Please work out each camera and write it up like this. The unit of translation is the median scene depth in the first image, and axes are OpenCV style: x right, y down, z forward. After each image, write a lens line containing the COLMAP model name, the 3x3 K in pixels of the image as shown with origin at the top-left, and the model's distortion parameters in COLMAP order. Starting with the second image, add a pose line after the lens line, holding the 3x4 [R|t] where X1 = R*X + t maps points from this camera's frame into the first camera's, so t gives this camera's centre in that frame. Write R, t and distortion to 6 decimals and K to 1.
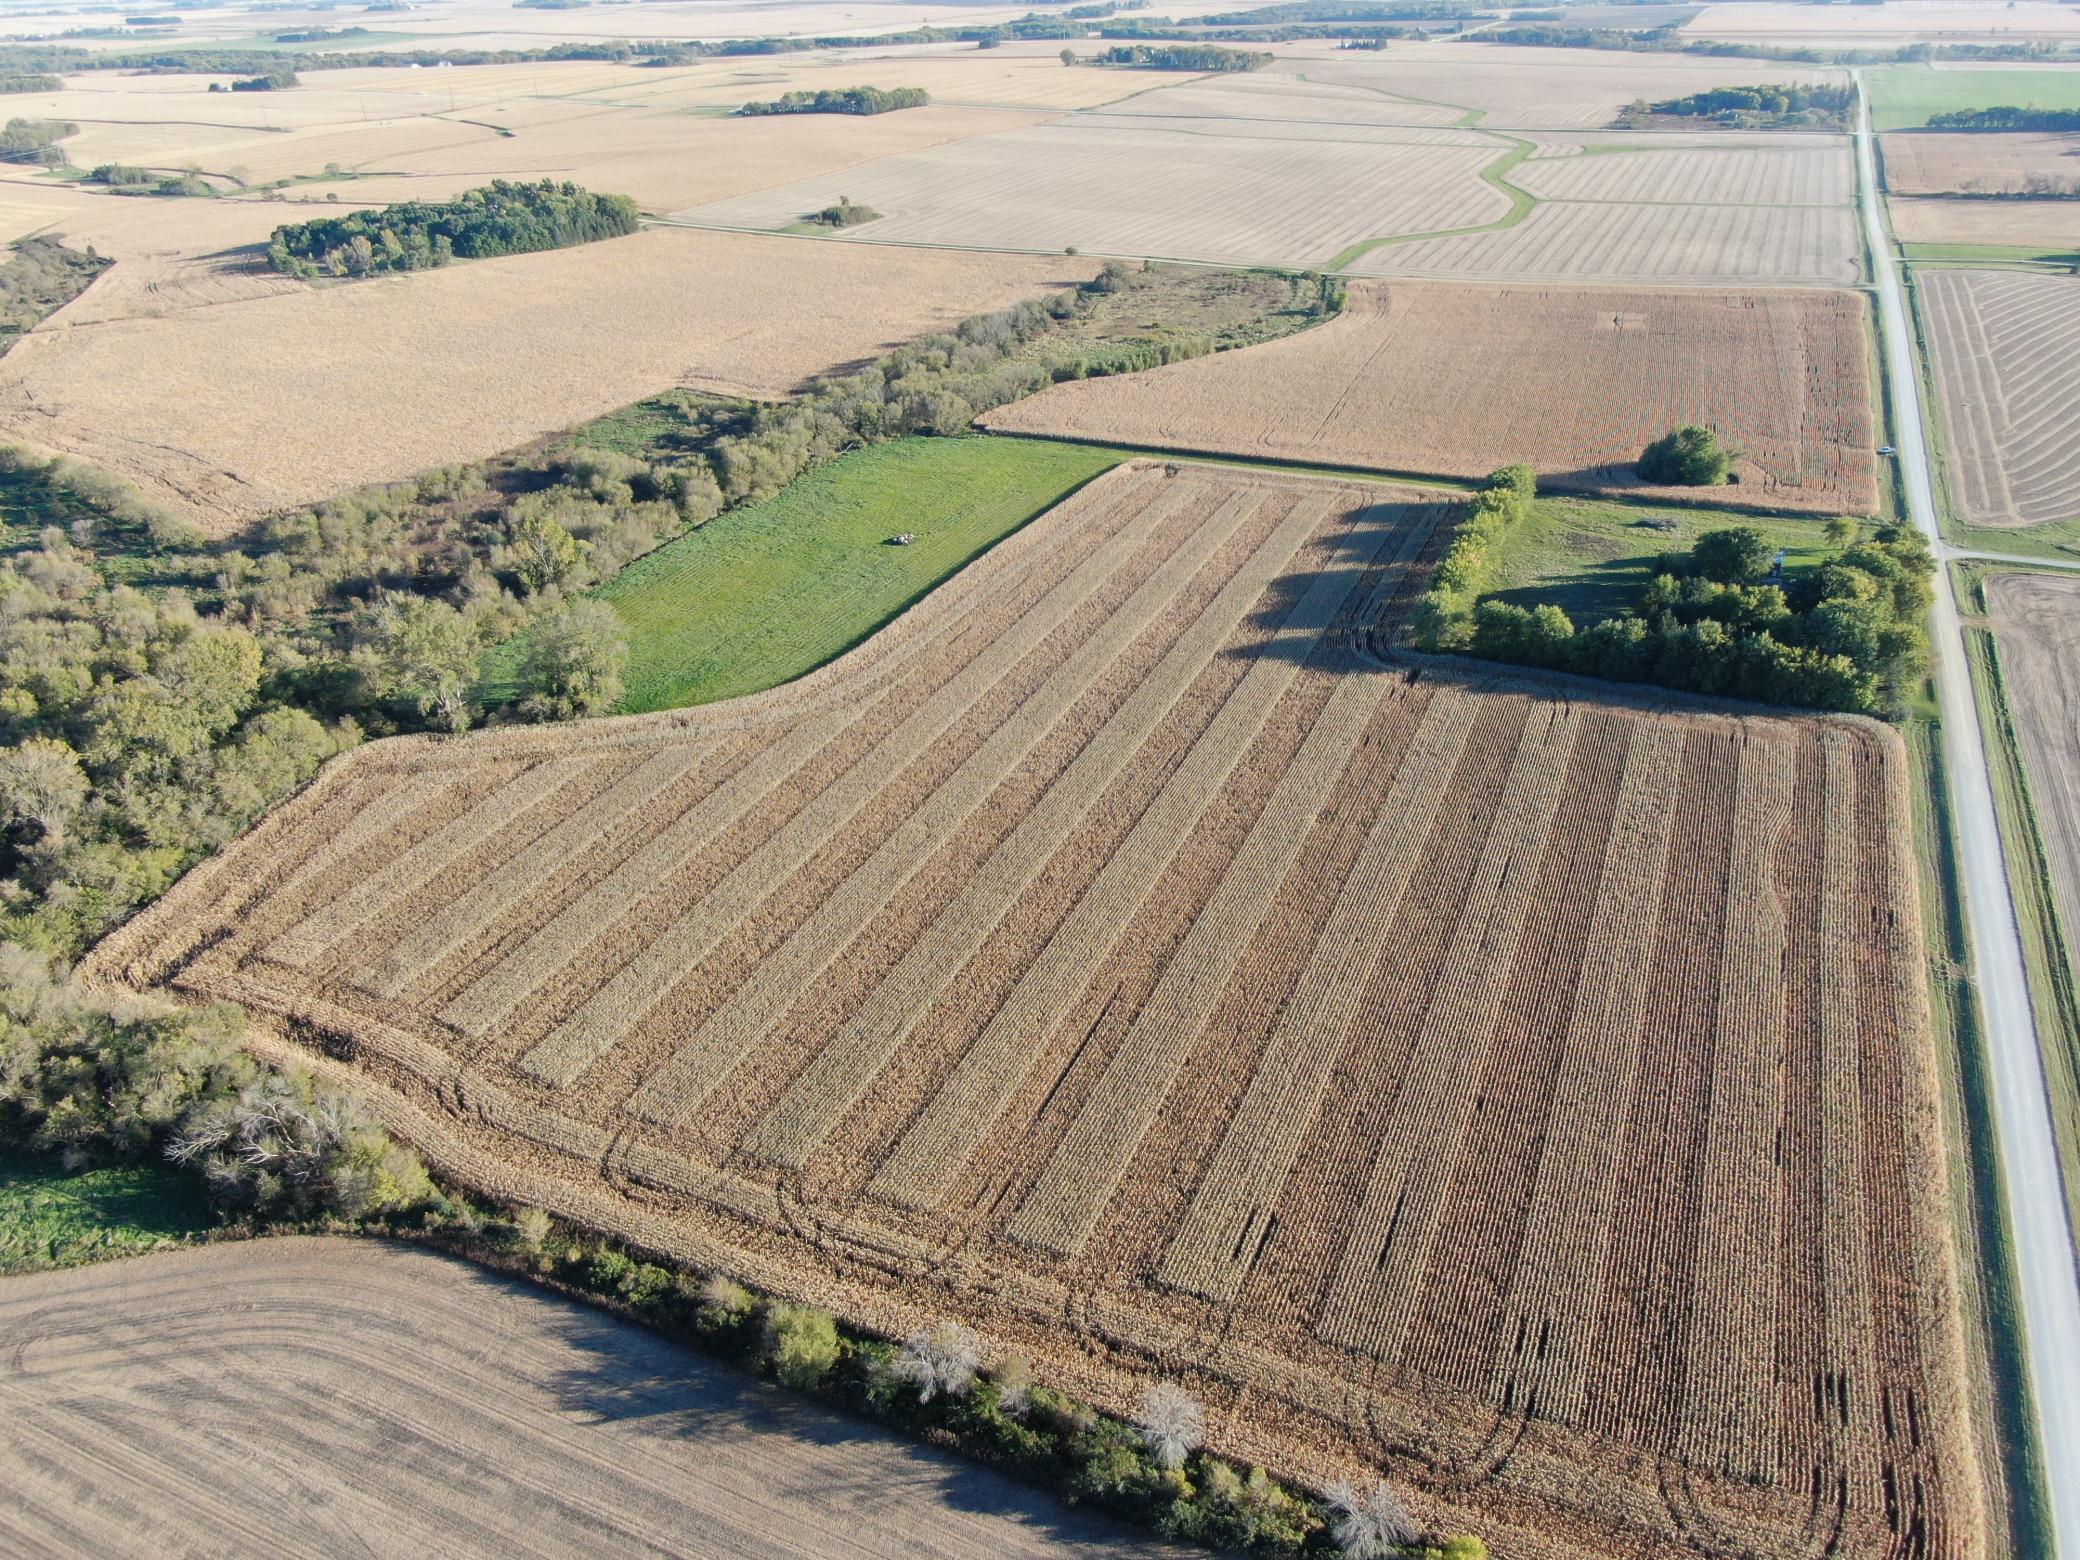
lens RADIAL K [[1498.6, 0, 1026.2], [0, 1498.6, 780.6], [0, 0, 1]] dist [-0.008142, 0.001277]
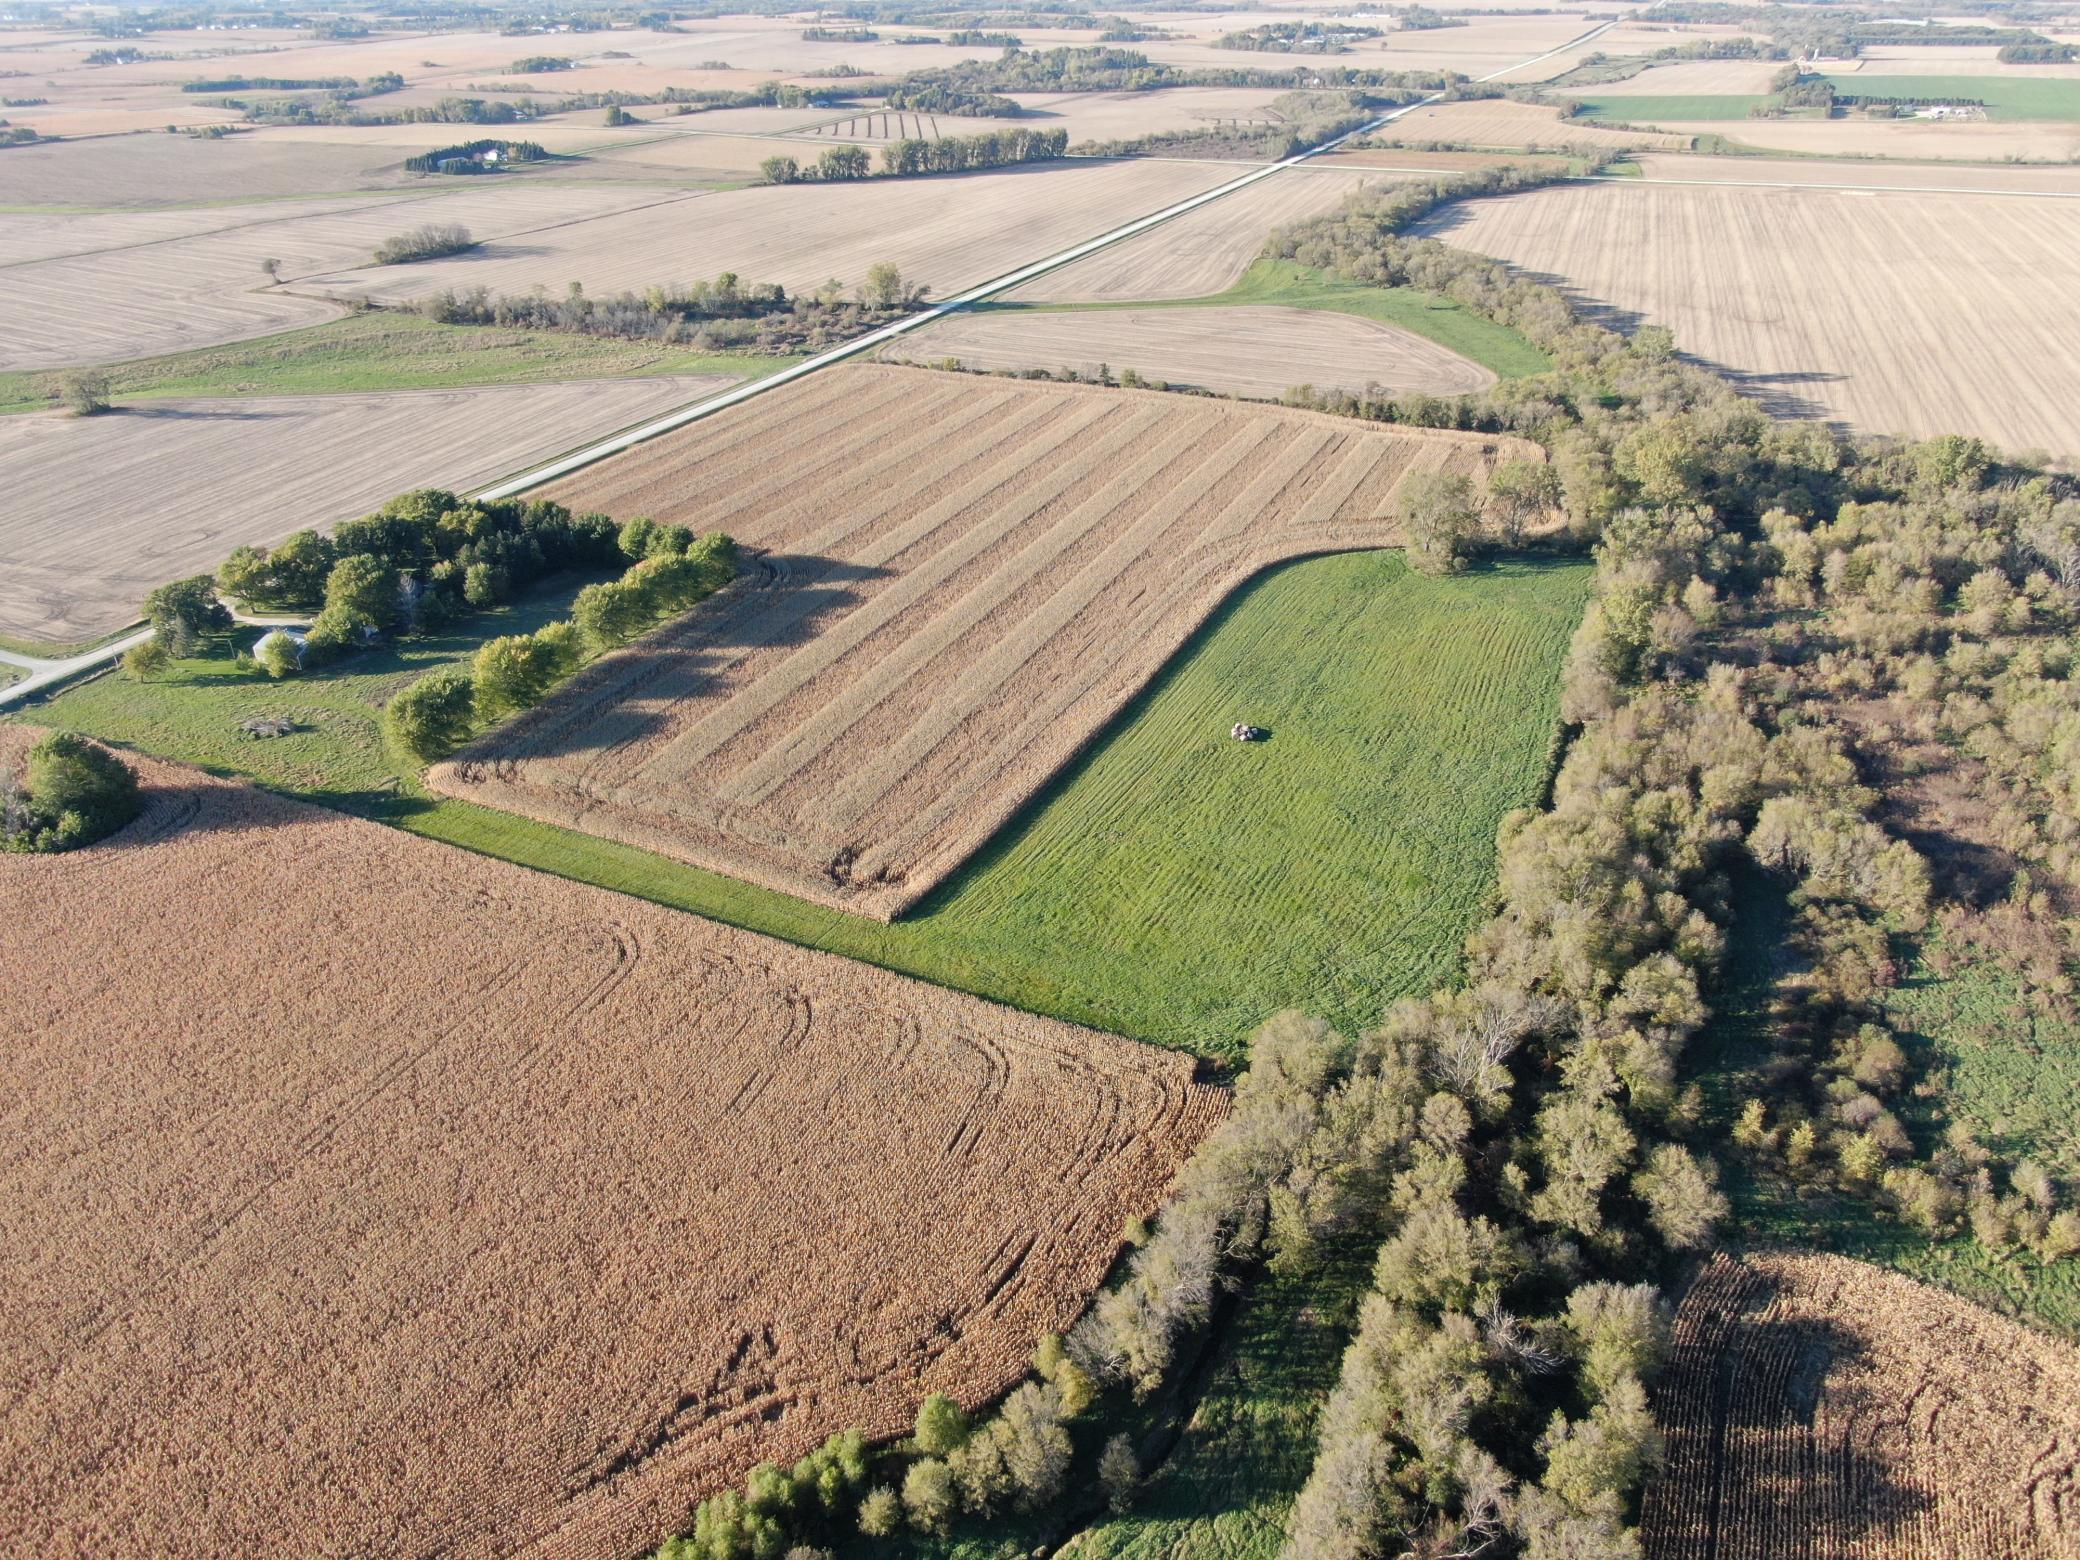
lens RADIAL K [[1498.6, 0, 1031.2], [0, 1498.6, 770.3], [0, 0, 1]] dist [-0.008142, 0.001277]
pose [[-0.999369, 0.030386, 0.018375, 0.015404], [0.031762, 0.533494, 0.845207, -0.952222], [0.015879, 0.845258, -0.534122, 1.705809]]
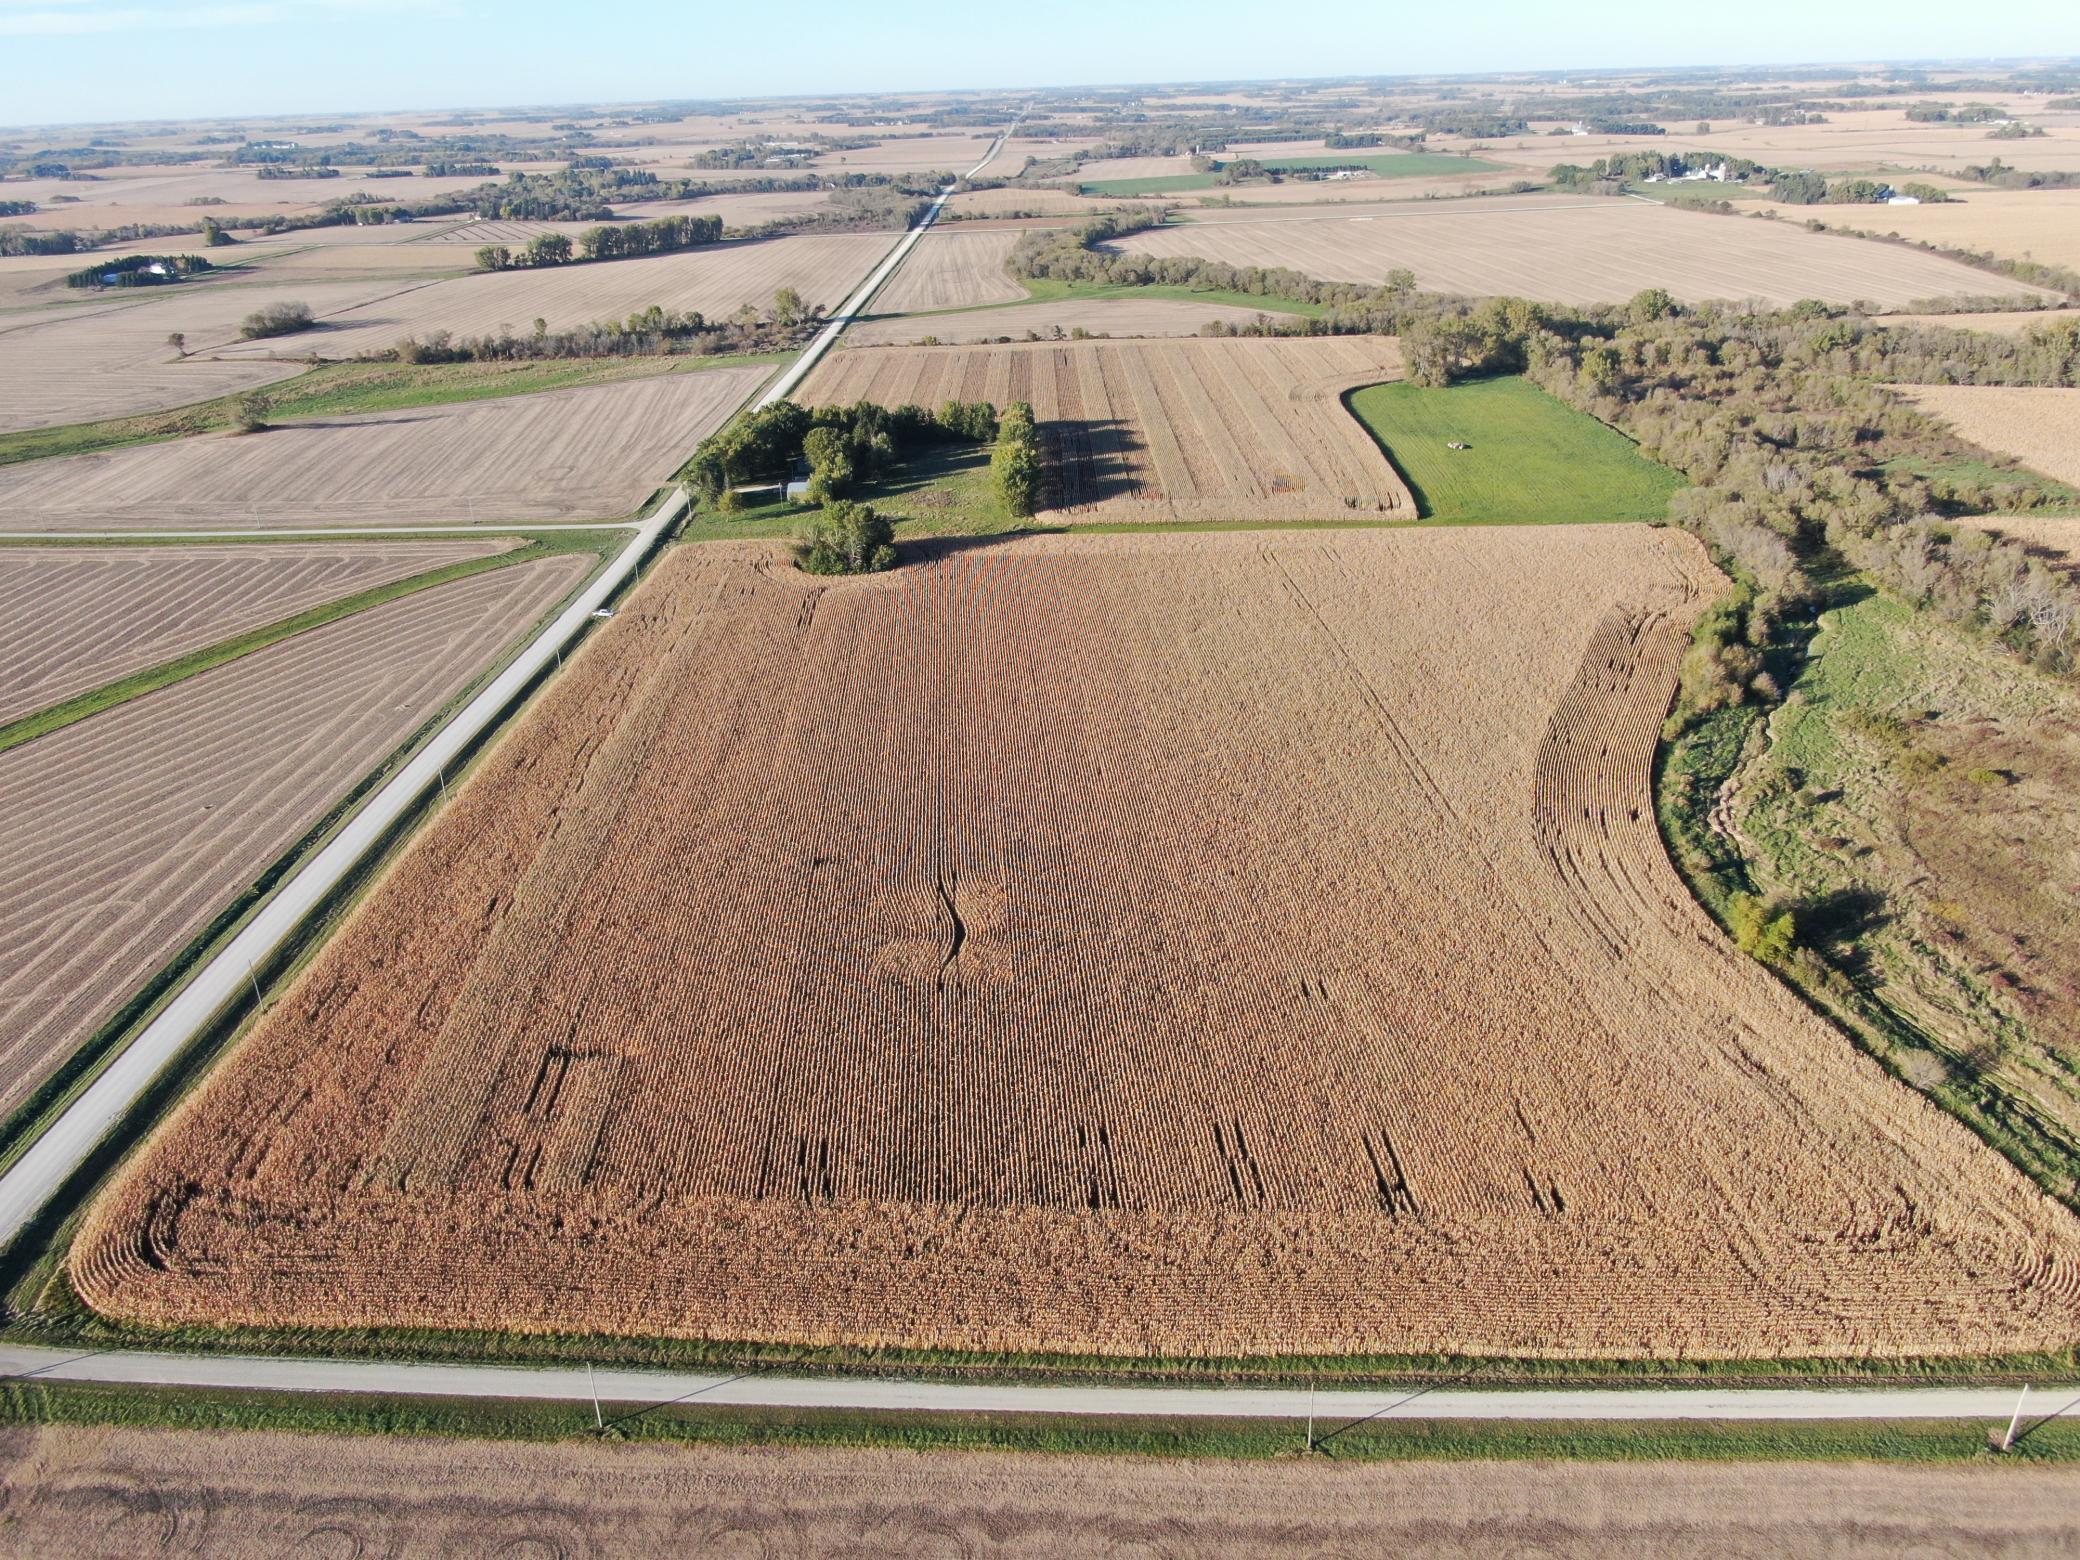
lens RADIAL K [[1498.6, 0, 1032.3], [0, 1498.6, 769.2], [0, 0, 1]] dist [-0.008142, 0.001277]
pose [[-0.911071, 0.216505, -0.350821, 0.872115], [-0.152769, 0.613092, 0.775100, -1.079403], [0.382899, 0.759766, -0.525495, 2.062031]]
